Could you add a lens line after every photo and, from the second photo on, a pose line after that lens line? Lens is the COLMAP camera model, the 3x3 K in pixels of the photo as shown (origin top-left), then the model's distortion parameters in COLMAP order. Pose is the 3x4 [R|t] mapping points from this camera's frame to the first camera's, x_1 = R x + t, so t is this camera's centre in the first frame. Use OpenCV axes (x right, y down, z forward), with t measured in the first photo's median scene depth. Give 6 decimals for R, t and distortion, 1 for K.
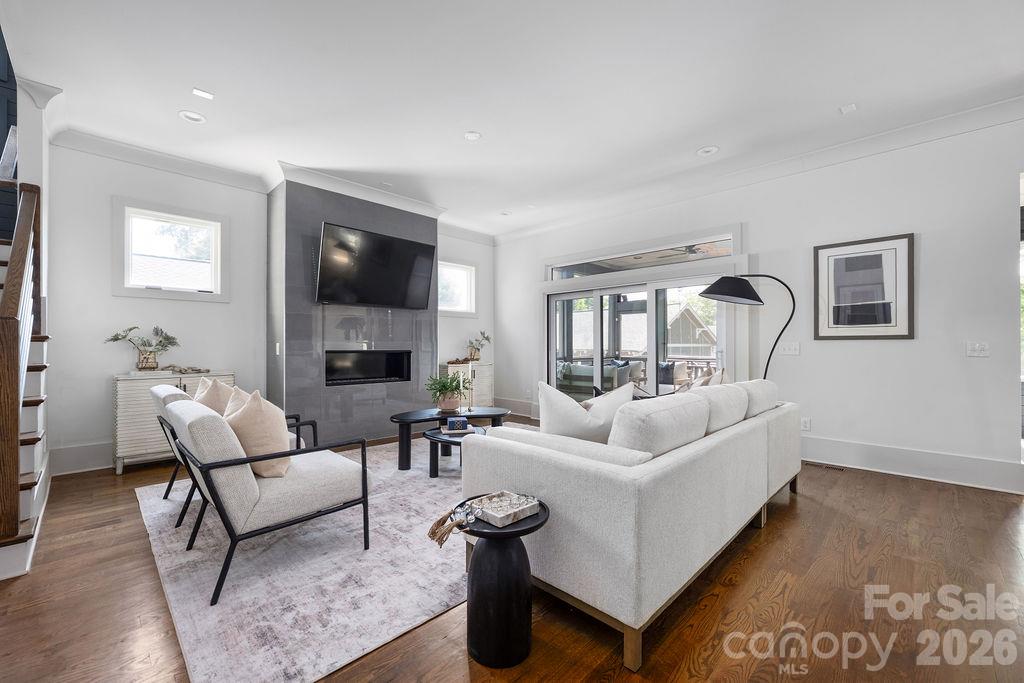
lens RADIAL K [[424.6, 0, 517.5], [0, 424.6, 343.2], [0, 0, 1]] dist [-0.004846, 0.000269]
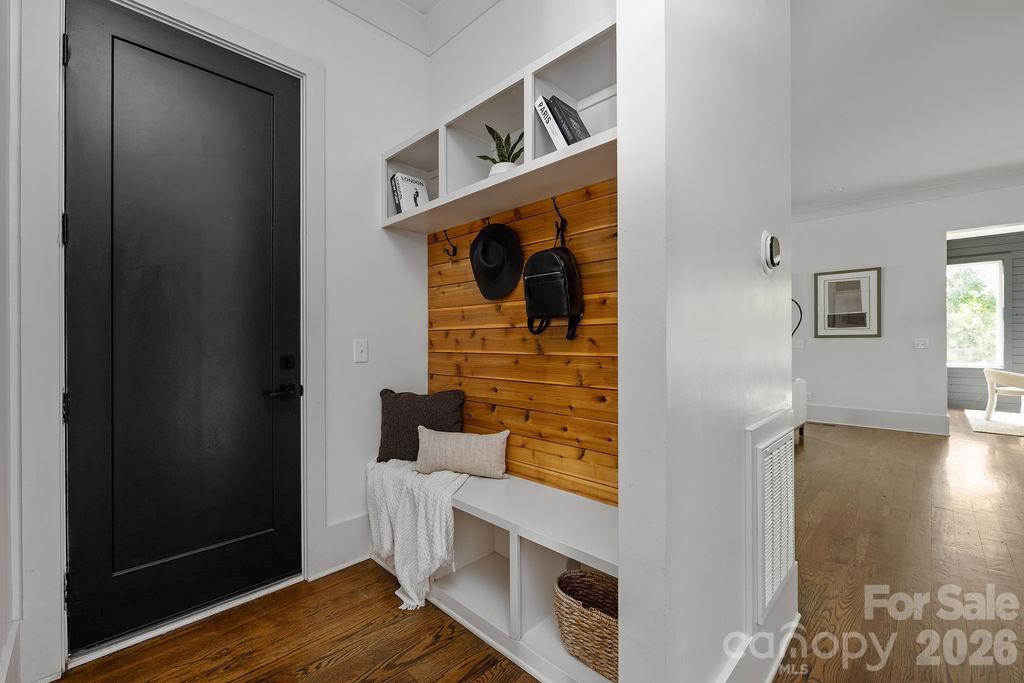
lens RADIAL K [[424.6, 0, 513.7], [0, 424.6, 344.5], [0, 0, 1]] dist [-0.004846, 0.000269]
pose [[0.999985, 0.000101, -0.005522, -0.336262], [-0.000100, 1.000000, 0.000270, 0.014647], [0.005522, -0.000269, 0.999985, -0.476709]]
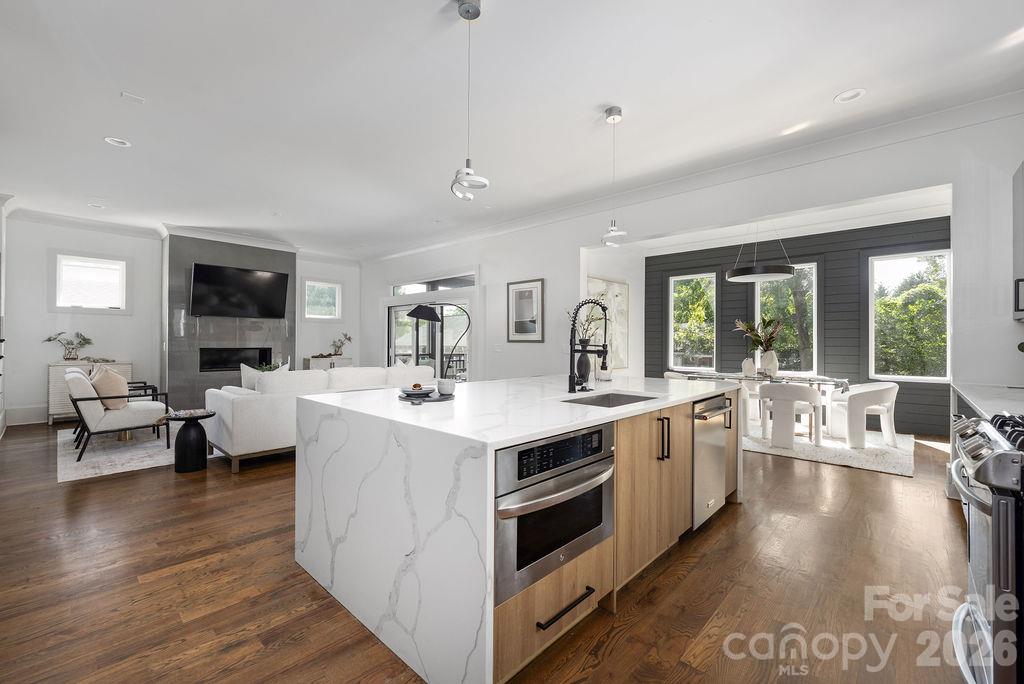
lens RADIAL K [[424.6, 0, 503.0], [0, 424.6, 339.1], [0, 0, 1]] dist [-0.004846, 0.000269]
pose [[0.999656, 0.004888, 0.025780, 0.680016], [-0.004840, 0.999986, -0.001954, -0.018355], [-0.025790, 0.001829, 0.999666, -0.600576]]
